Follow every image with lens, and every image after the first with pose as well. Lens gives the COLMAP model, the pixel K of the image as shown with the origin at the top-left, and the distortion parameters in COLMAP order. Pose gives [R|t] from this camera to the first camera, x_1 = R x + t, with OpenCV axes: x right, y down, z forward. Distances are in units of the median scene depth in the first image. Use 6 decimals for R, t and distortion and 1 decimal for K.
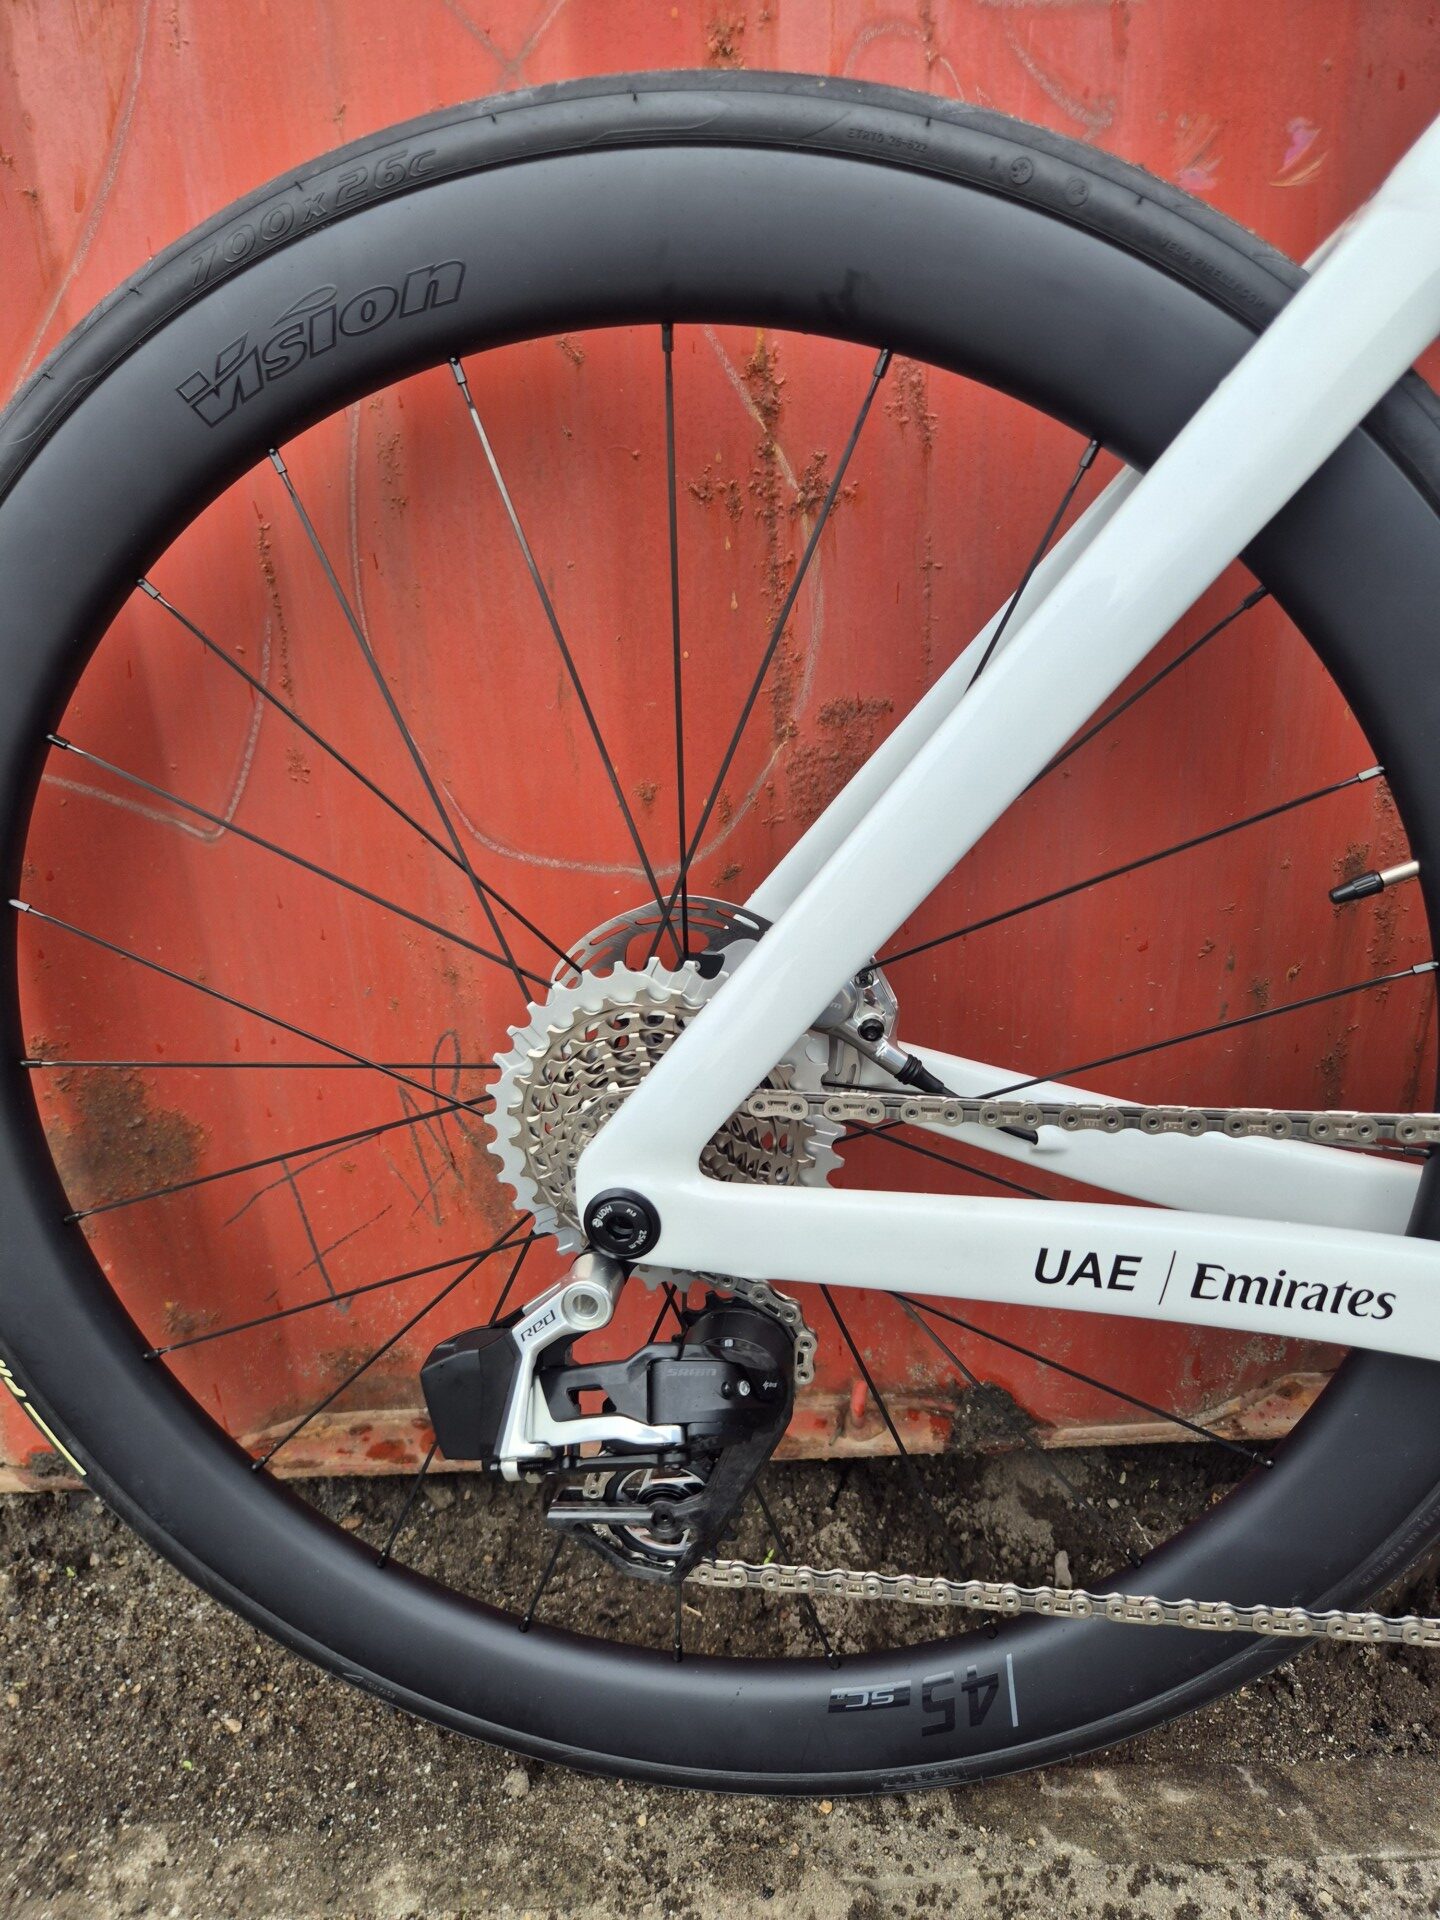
lens RADIAL K [[1304.1, 0, 705.1], [0, 1304.1, 957.4], [0, 0, 1]] dist [0.058593, -0.054574]
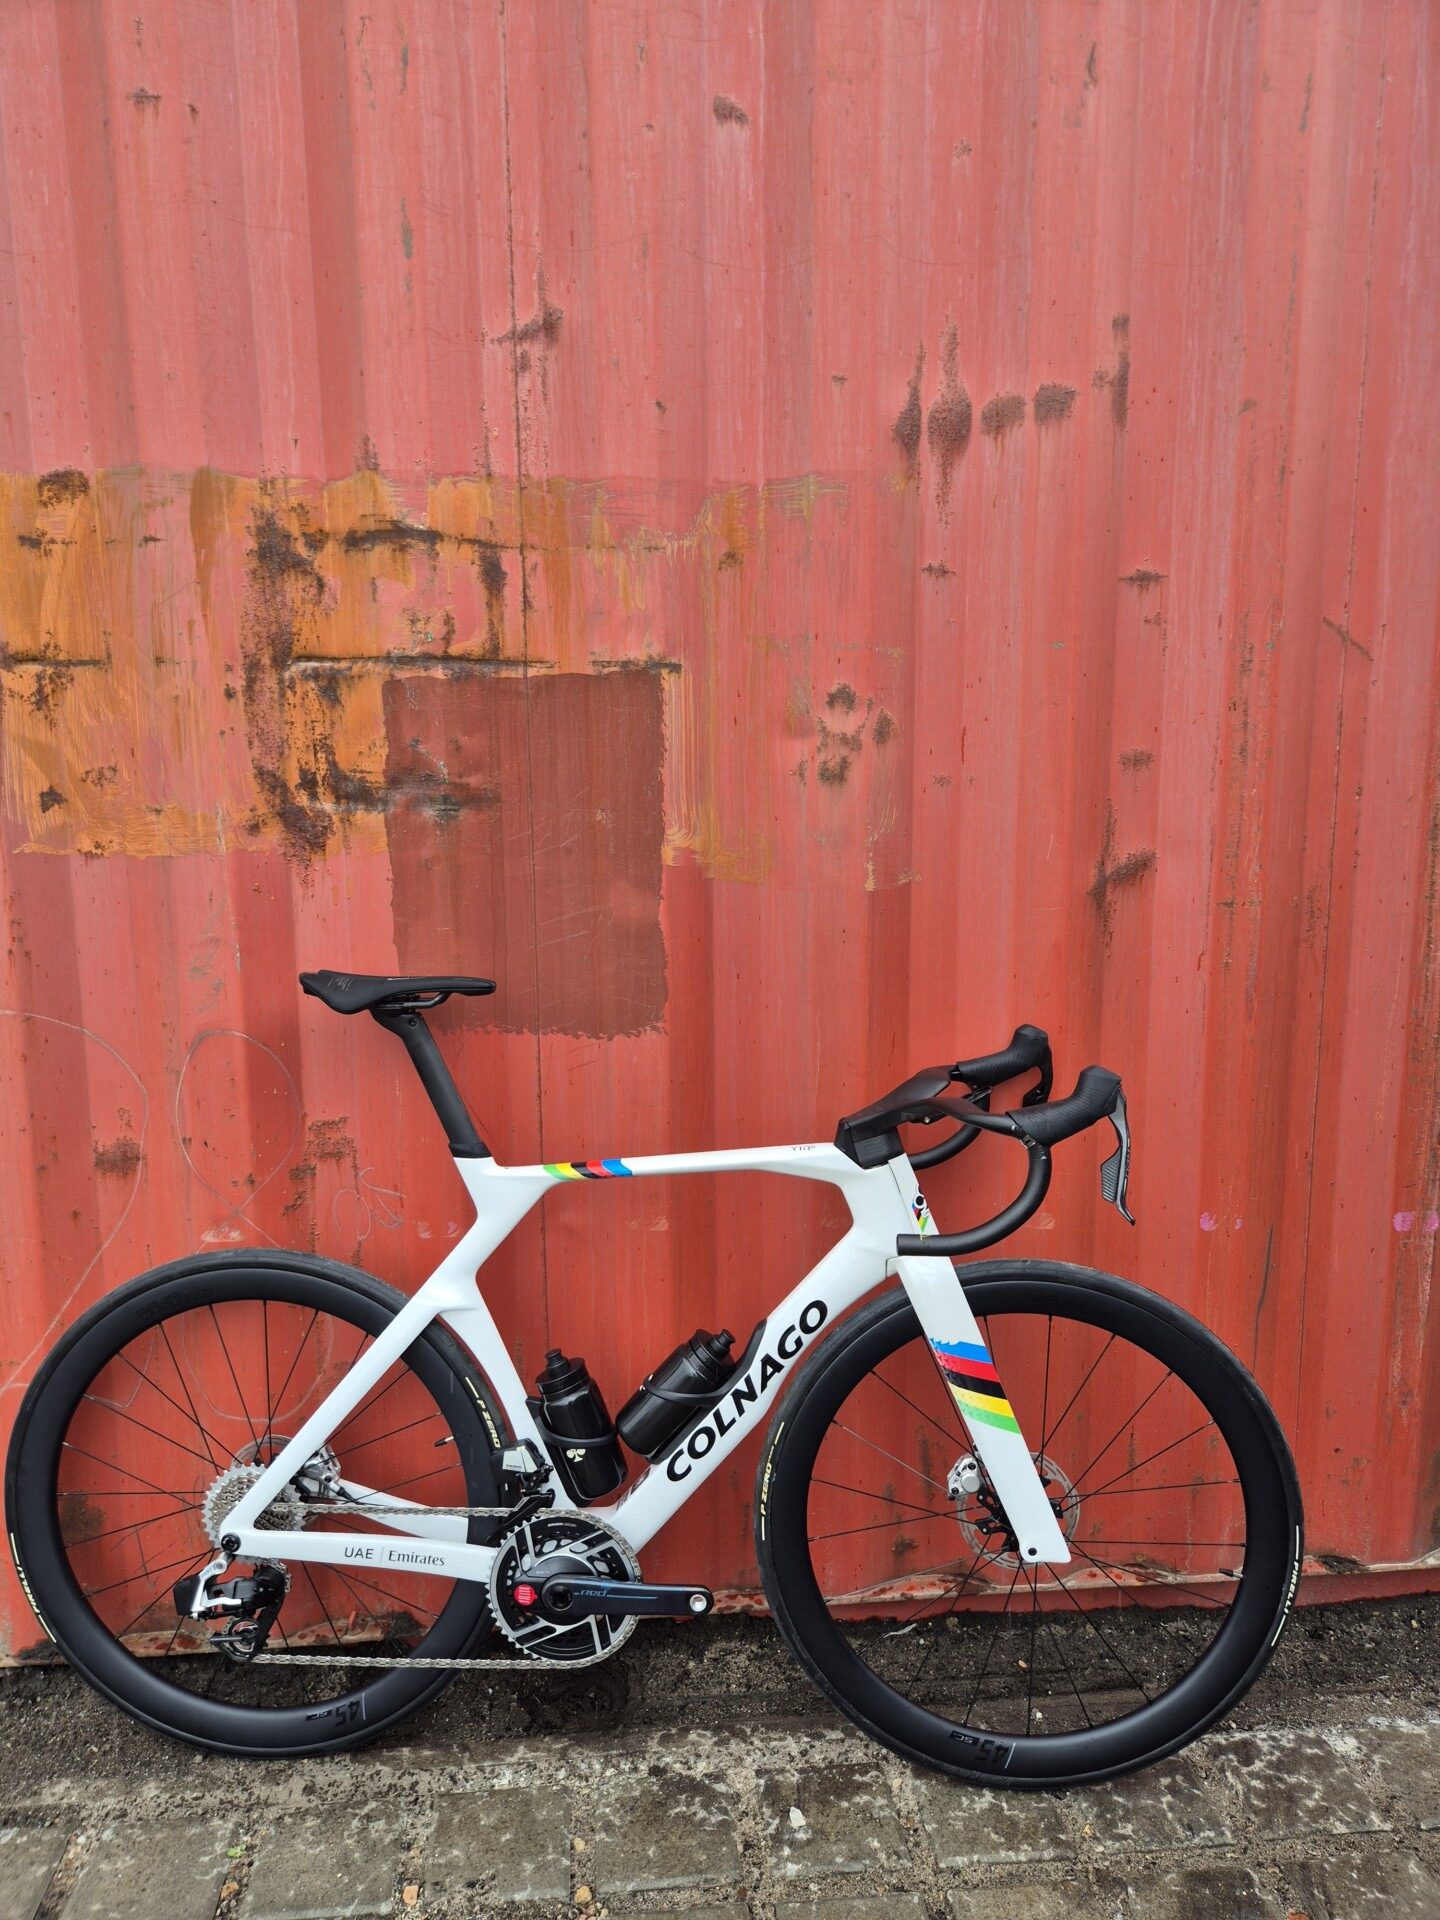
lens RADIAL K [[1304.1, 0, 706.4], [0, 1304.1, 945.8], [0, 0, 1]] dist [0.058593, -0.054574]
pose [[0.995382, 0.025551, 0.092527, 0.768694], [-0.002004, 0.969243, -0.246097, -0.451622], [-0.095969, 0.244775, 0.964819, -2.752960]]
